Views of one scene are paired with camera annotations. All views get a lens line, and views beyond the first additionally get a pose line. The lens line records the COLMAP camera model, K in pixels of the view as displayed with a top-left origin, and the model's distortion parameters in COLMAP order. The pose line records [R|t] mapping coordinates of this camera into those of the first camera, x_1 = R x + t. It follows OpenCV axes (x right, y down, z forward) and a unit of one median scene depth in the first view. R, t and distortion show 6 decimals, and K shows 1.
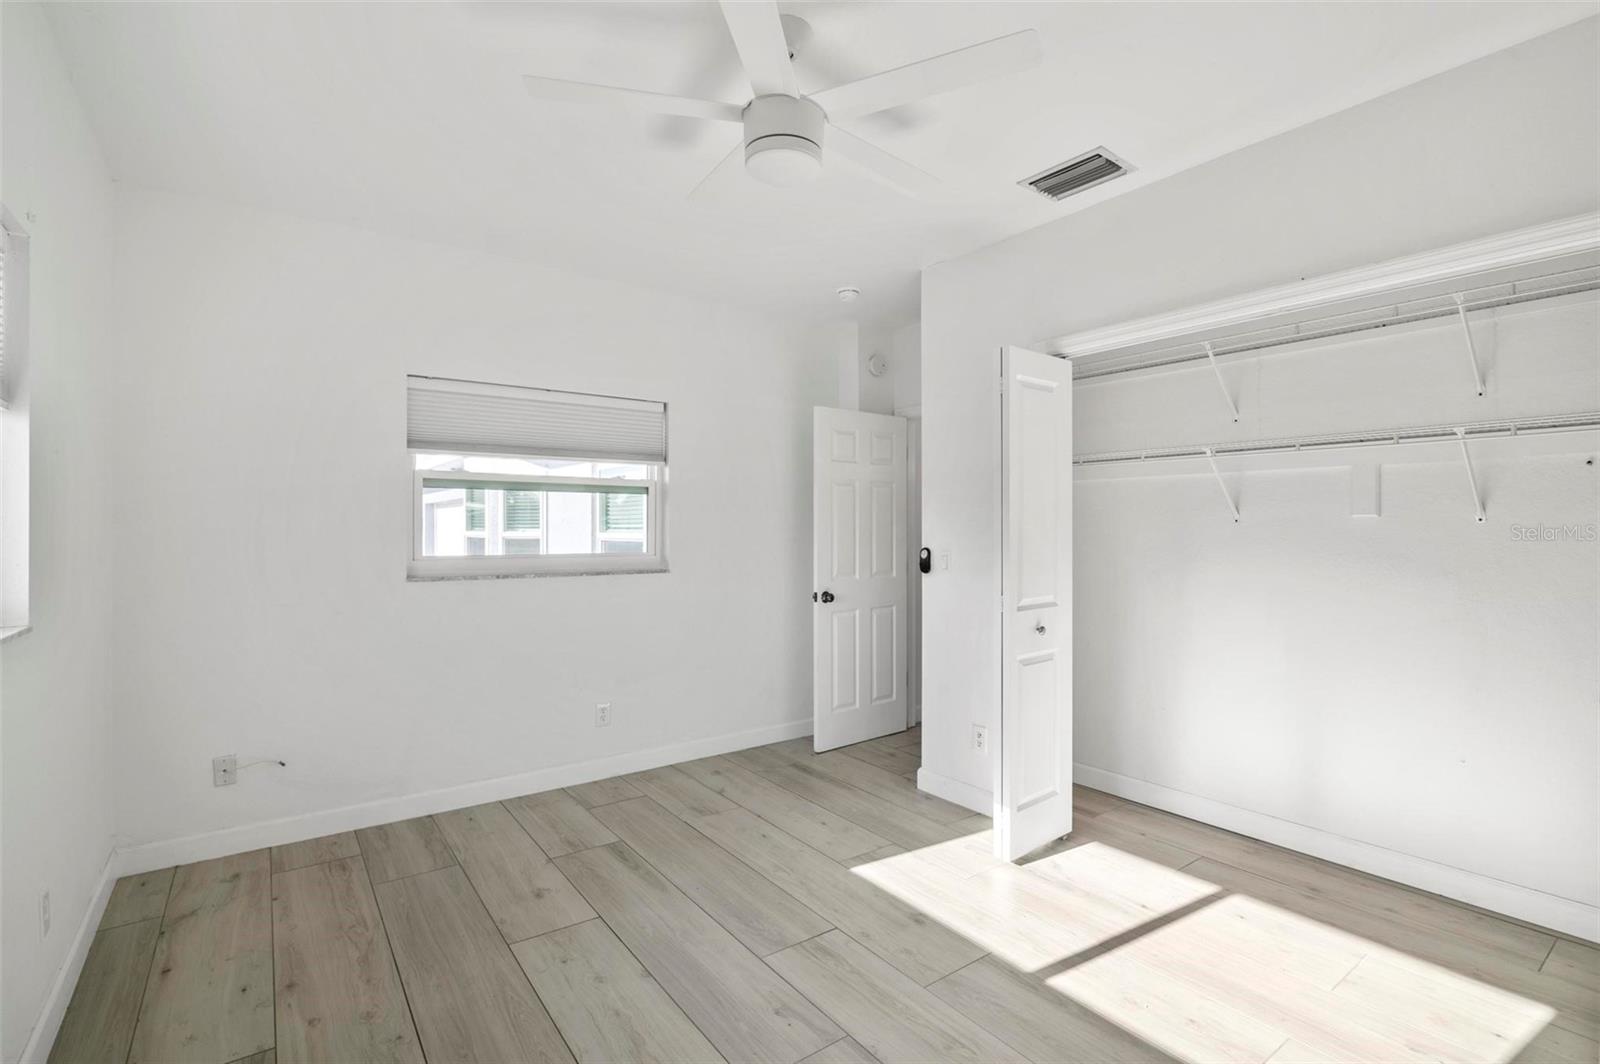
lens RADIAL K [[748.8, 0, 810.1], [0, 748.8, 535.2], [0, 0, 1]] dist [-0.024165, 0.000135]
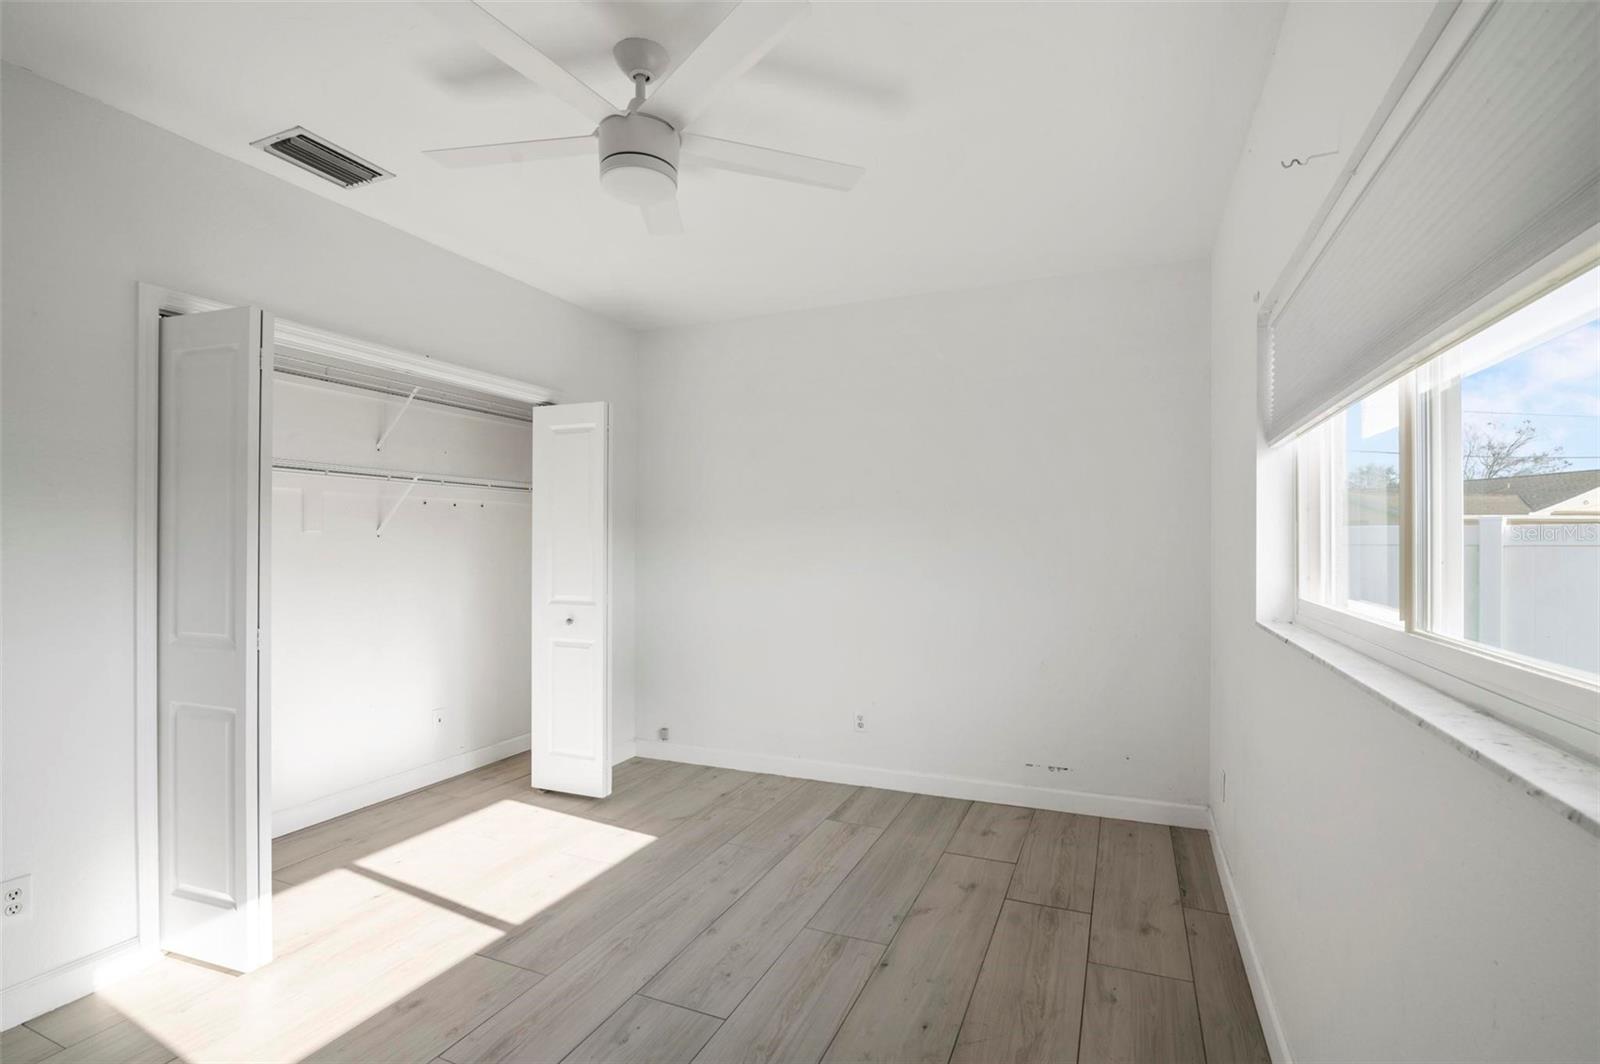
lens RADIAL K [[748.8, 0, 810.1], [0, 748.8, 535.2], [0, 0, 1]] dist [-0.024165, 0.000135]
pose [[-0.517996, 0.012400, 0.855293, -0.811875], [0.010077, 0.999914, -0.008394, -0.000502], [-0.855324, 0.004271, -0.518076, 1.052090]]
